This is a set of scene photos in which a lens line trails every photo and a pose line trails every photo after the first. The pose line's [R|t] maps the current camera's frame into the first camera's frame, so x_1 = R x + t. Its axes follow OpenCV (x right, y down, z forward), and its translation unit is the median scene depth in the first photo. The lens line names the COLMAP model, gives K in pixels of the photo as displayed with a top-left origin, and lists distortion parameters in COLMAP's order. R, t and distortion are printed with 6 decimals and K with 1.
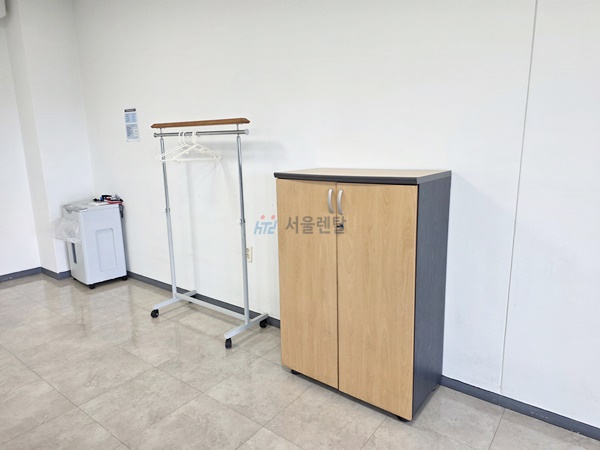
lens RADIAL K [[407.8, 0, 299.5], [0, 407.8, 225.4], [0, 0, 1]] dist [0.025207, 0.000318]
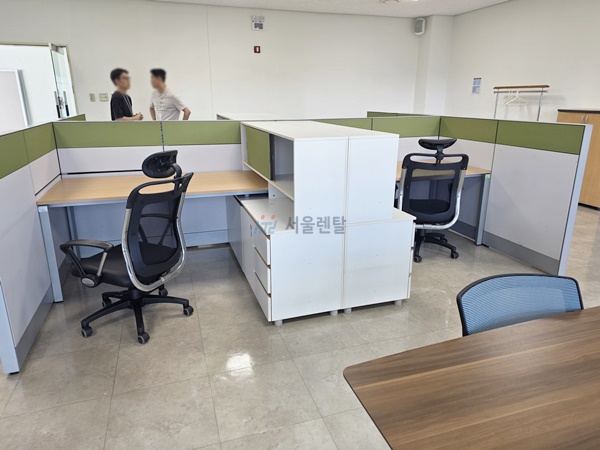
lens RADIAL K [[407.8, 0, 298.3], [0, 407.8, 222.2], [0, 0, 1]] dist [0.025207, 0.000318]
pose [[0.825652, 0.179246, -0.534948, 0.073957], [-0.121393, 0.982421, 0.141819, 0.284694], [0.550965, -0.052154, 0.832897, -1.487705]]
